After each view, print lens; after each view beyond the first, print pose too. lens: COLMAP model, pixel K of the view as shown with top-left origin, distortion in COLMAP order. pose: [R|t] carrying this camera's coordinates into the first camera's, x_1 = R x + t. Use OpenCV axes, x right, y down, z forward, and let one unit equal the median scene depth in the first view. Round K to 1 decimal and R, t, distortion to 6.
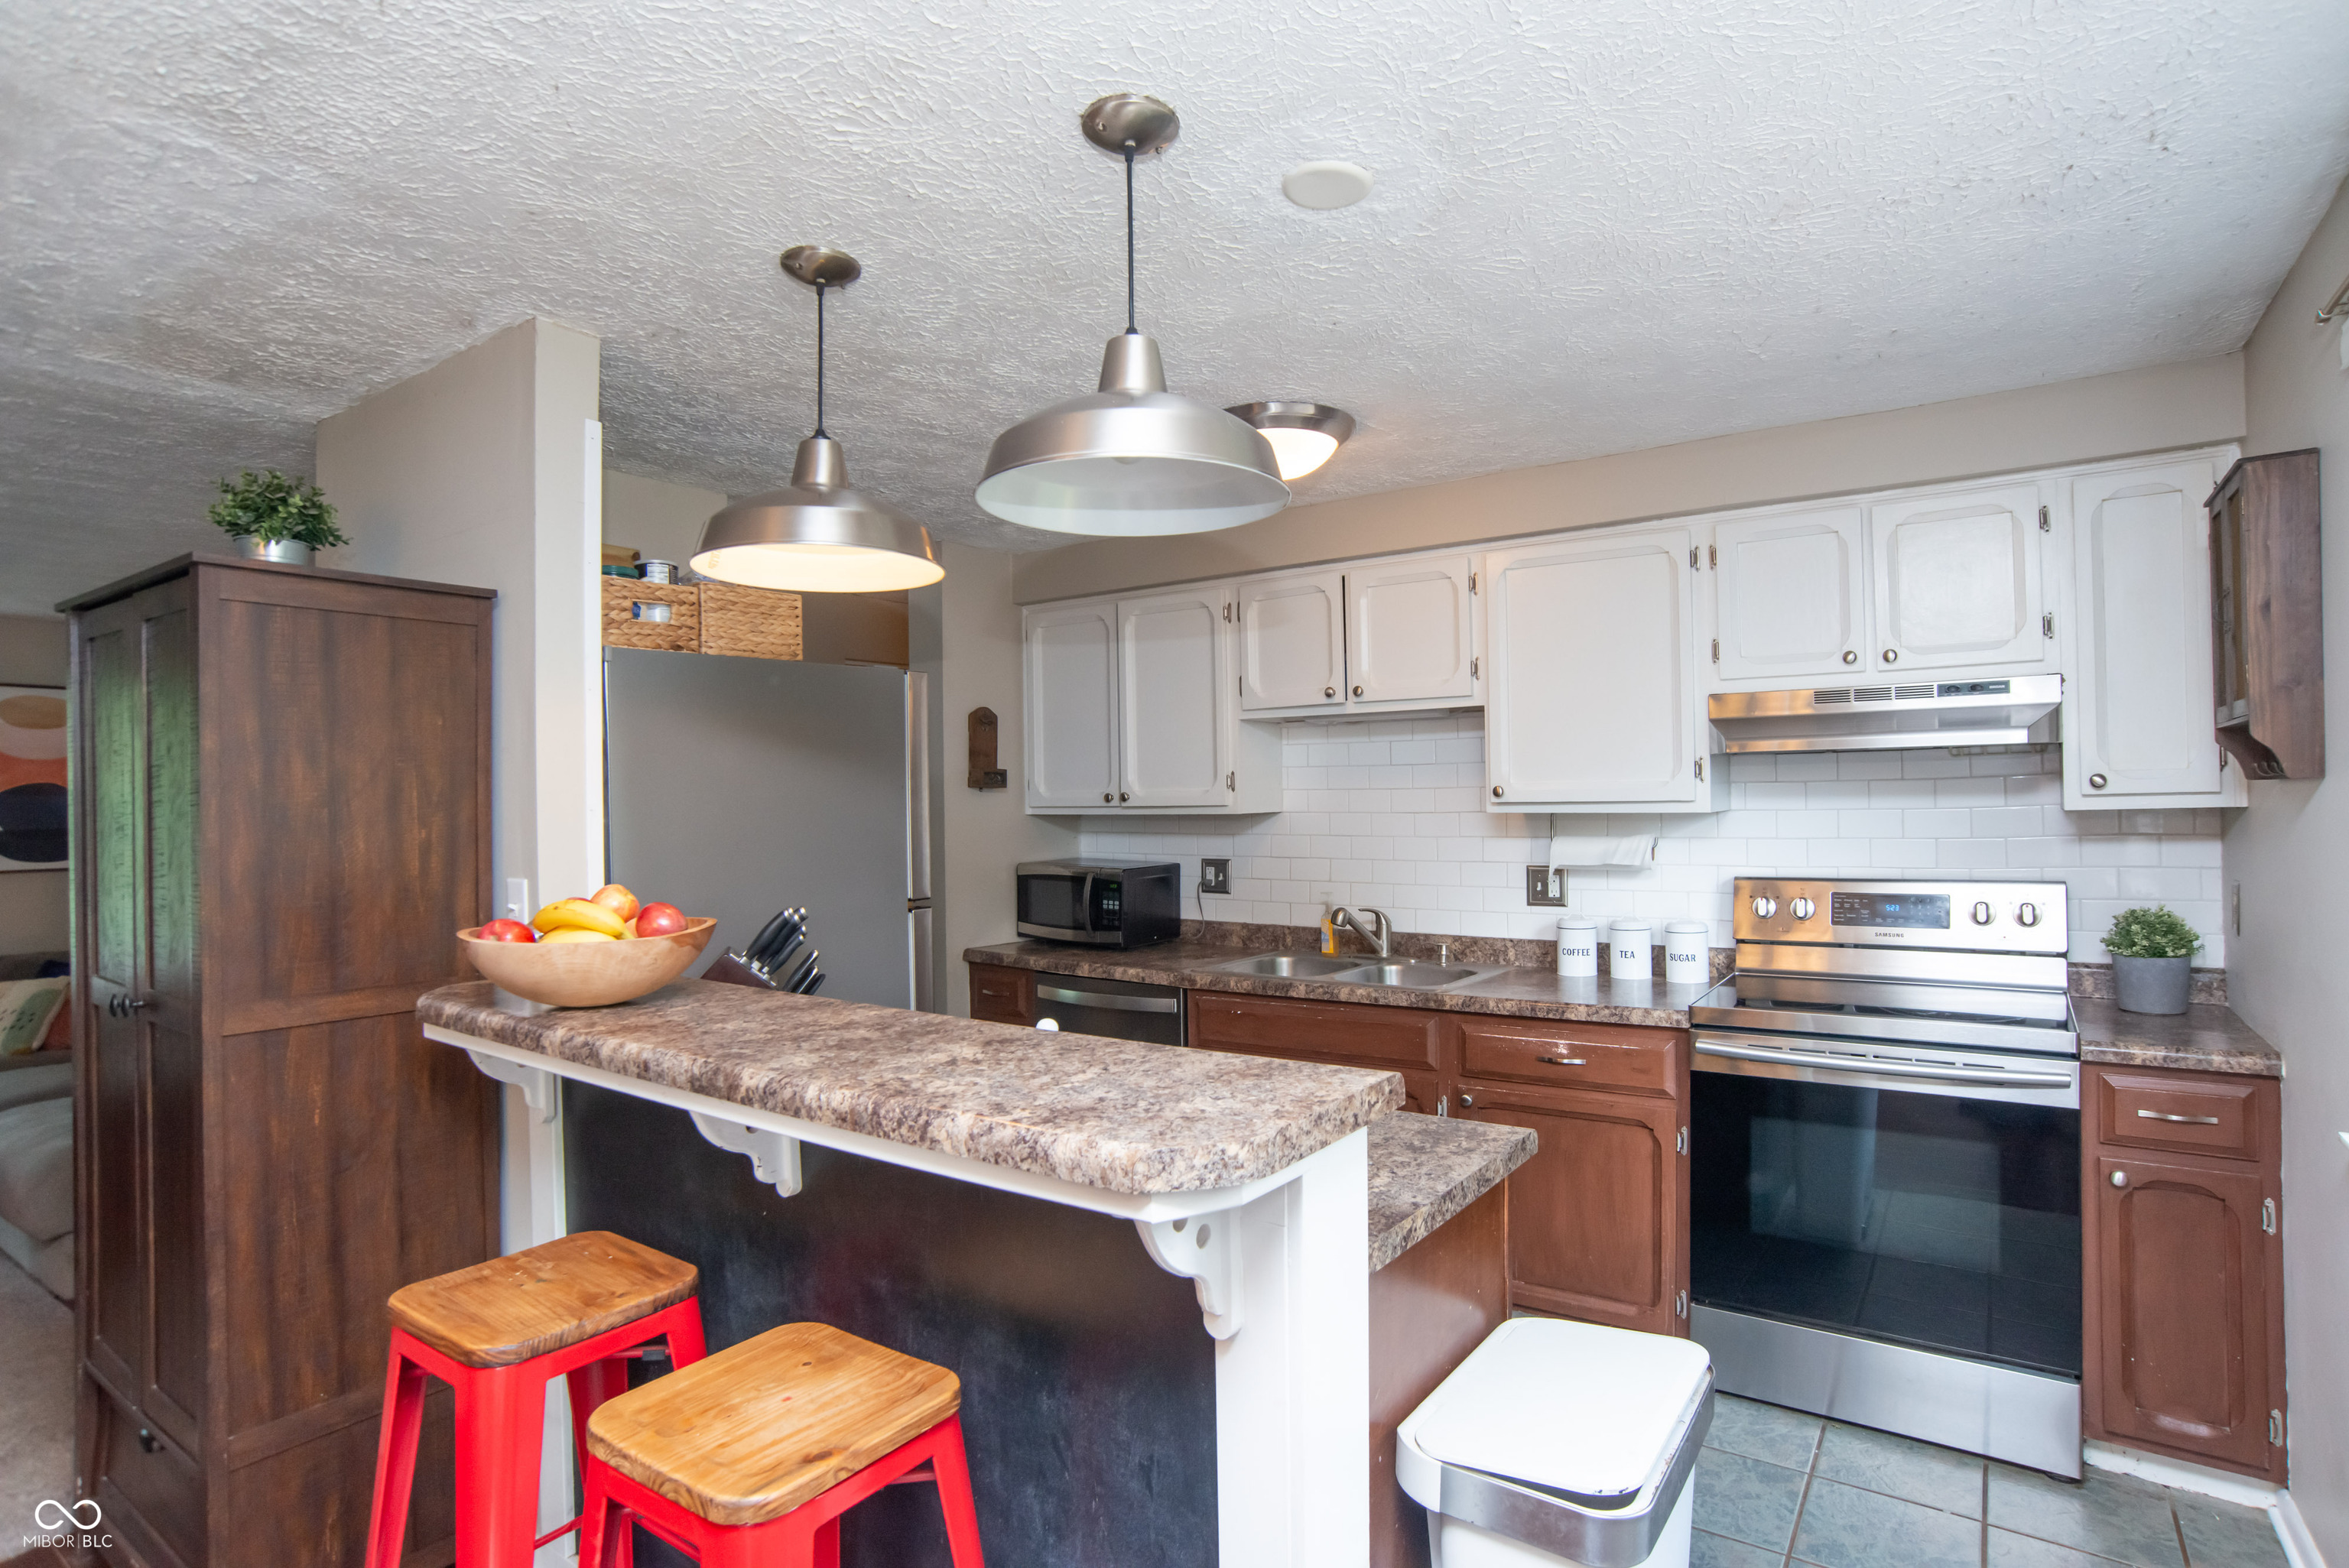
lens RADIAL K [[1206.1, 0, 1234.7], [0, 1206.1, 812.9], [0, 0, 1]] dist [-0.099930, 0.048358]
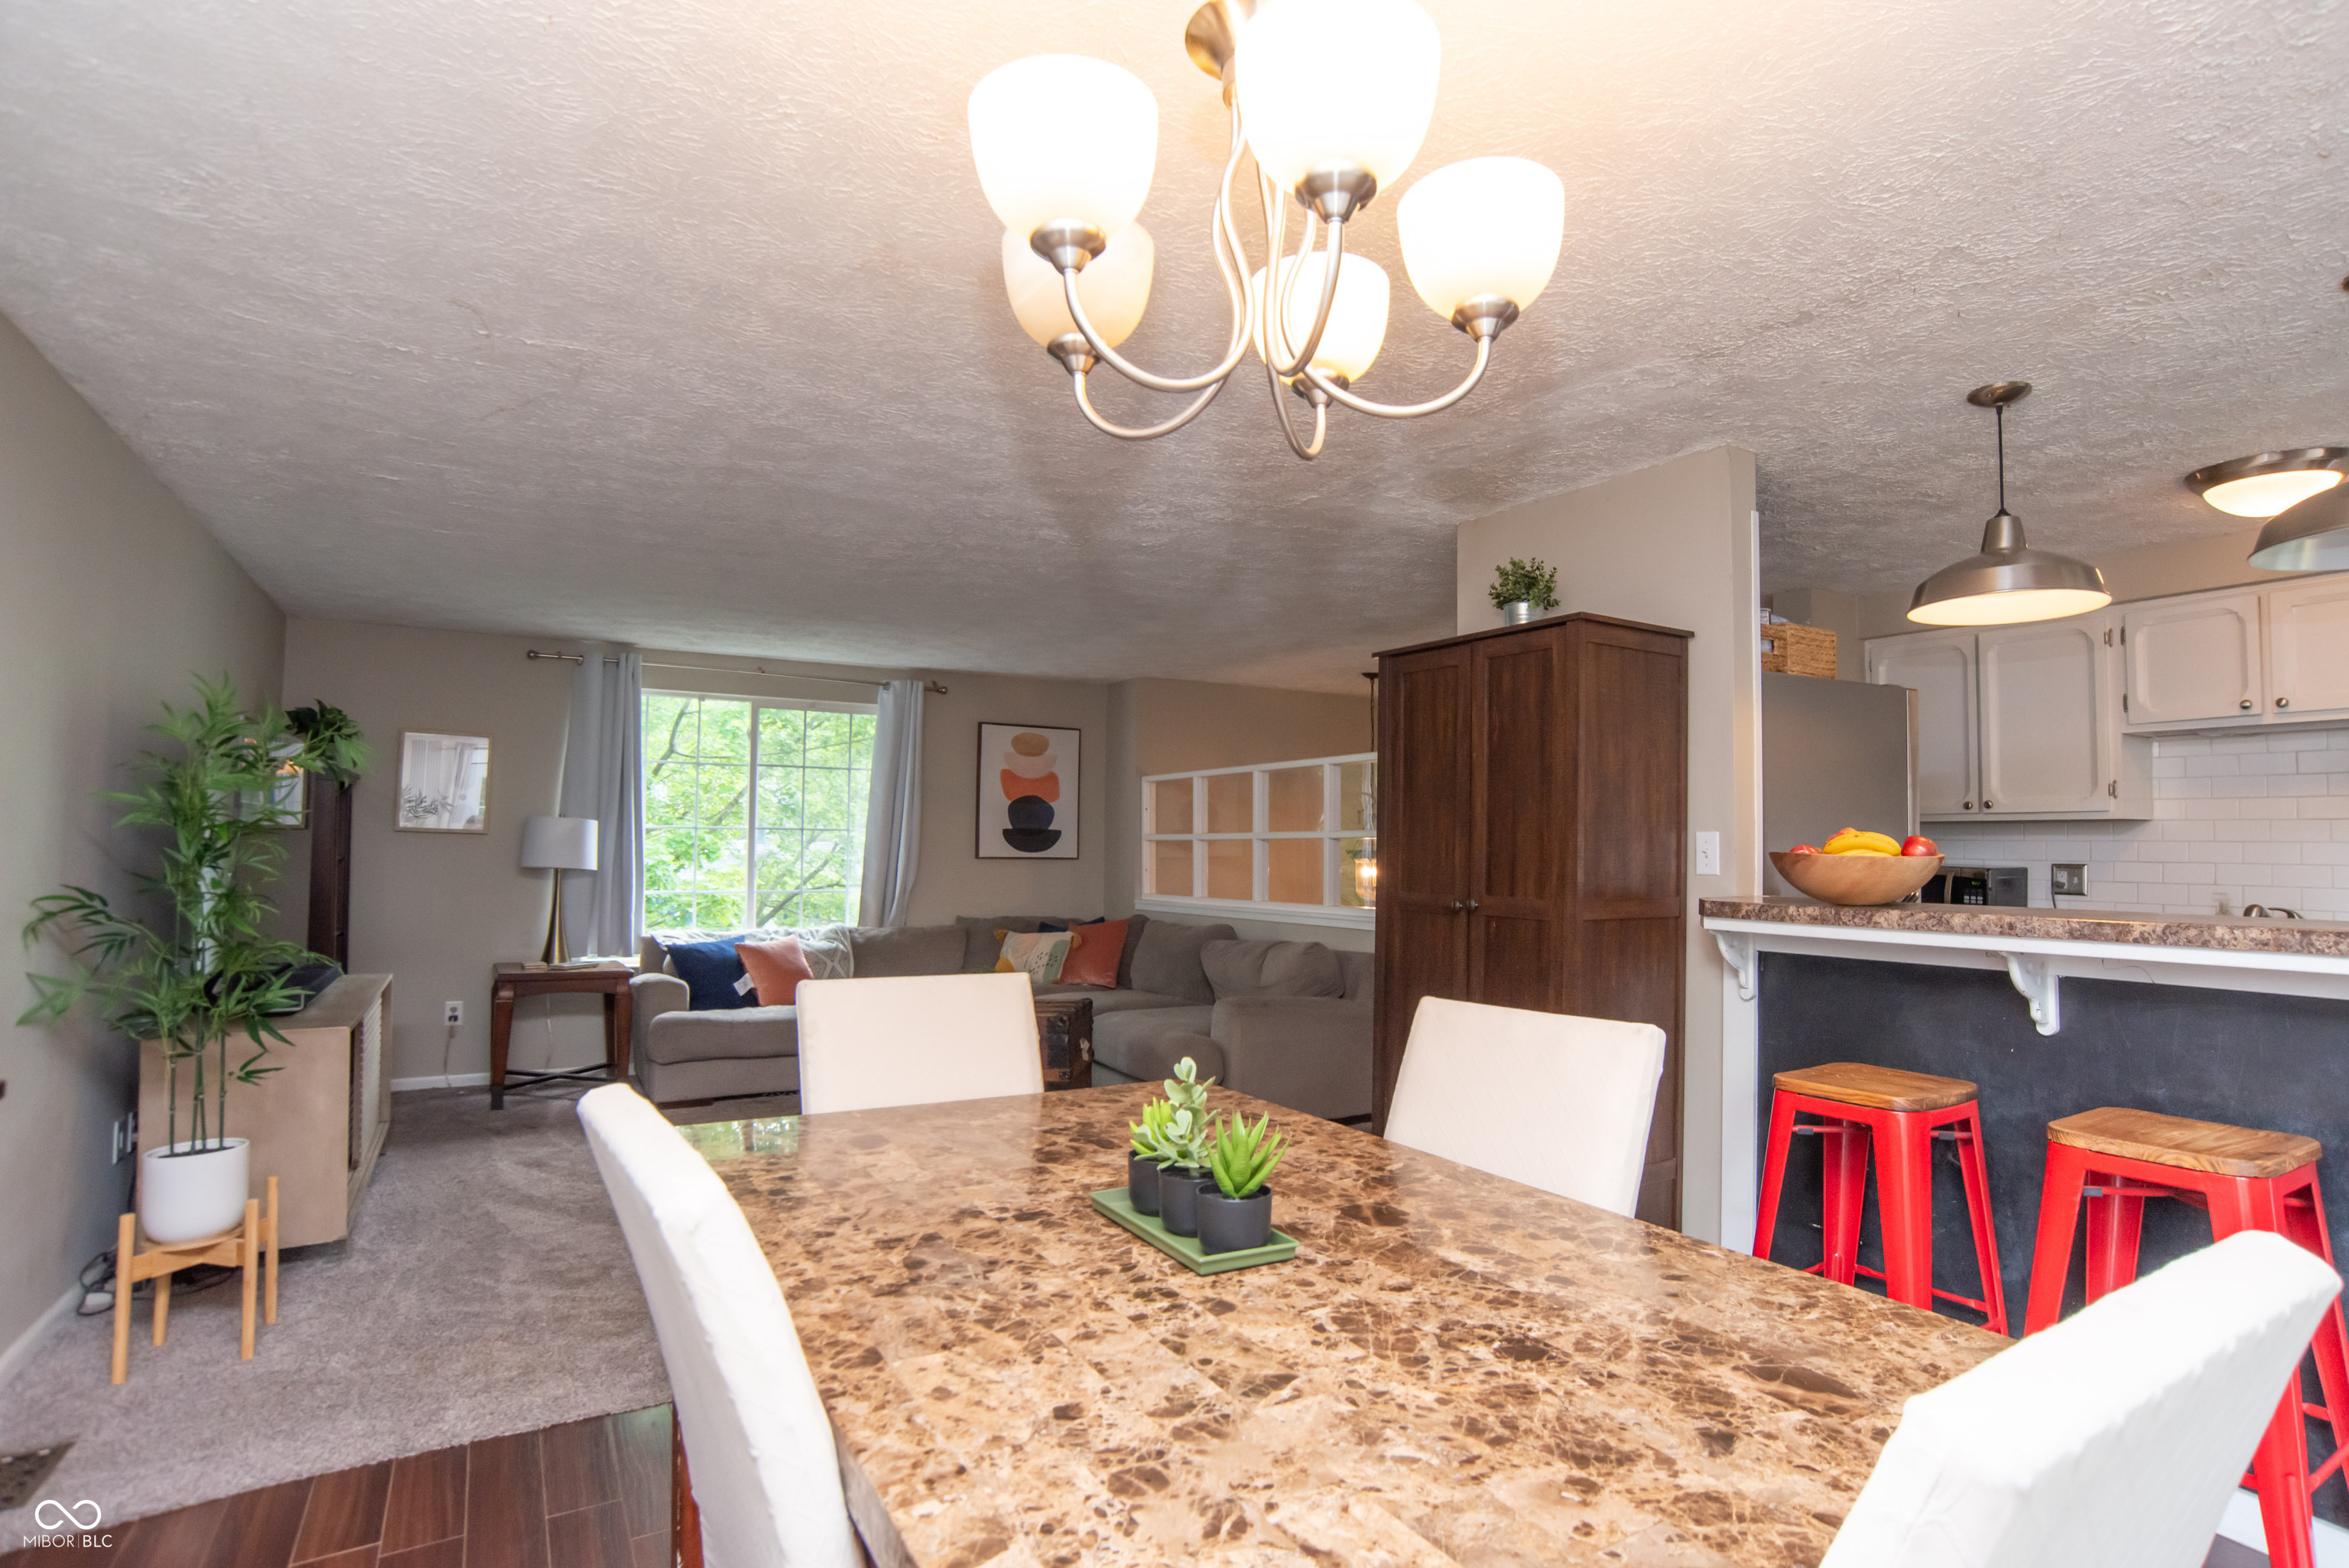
lens RADIAL K [[1206.1, 0, 1212.0], [0, 1206.1, 784.2], [0, 0, 1]] dist [-0.099930, 0.048358]
pose [[0.907300, 0.000651, -0.420484, -0.582077], [-0.028610, 0.997777, -0.060188, 0.108158], [0.419510, 0.066638, 0.905301, -0.596974]]
